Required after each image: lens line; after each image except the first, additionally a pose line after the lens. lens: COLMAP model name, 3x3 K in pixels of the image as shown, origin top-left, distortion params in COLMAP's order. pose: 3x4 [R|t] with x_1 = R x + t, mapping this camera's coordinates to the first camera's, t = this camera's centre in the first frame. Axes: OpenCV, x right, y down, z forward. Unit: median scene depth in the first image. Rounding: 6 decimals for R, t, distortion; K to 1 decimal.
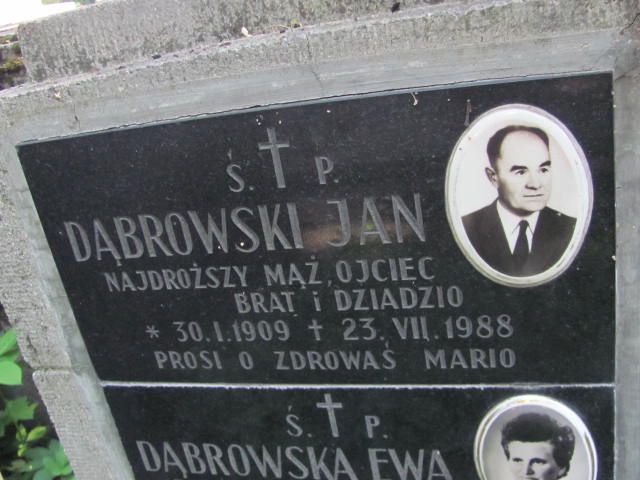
lens RADIAL K [[670.4, 0, 318.5], [0, 670.4, 225.5], [0, 0, 1]] dist [-0.223354, 0.268482]
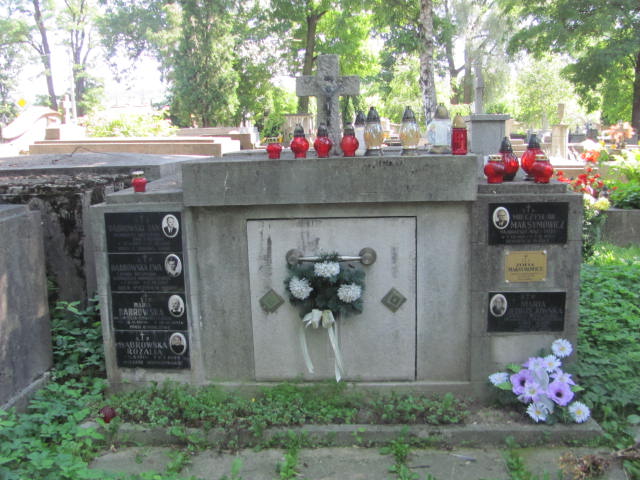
lens RADIAL K [[670.4, 0, 318.5], [0, 670.4, 225.5], [0, 0, 1]] dist [-0.223354, 0.268482]
pose [[0.971261, 0.114482, 0.208679, 0.313916], [-0.069093, 0.974588, -0.213081, 1.361113], [-0.227770, 0.192539, 0.954489, -6.275246]]
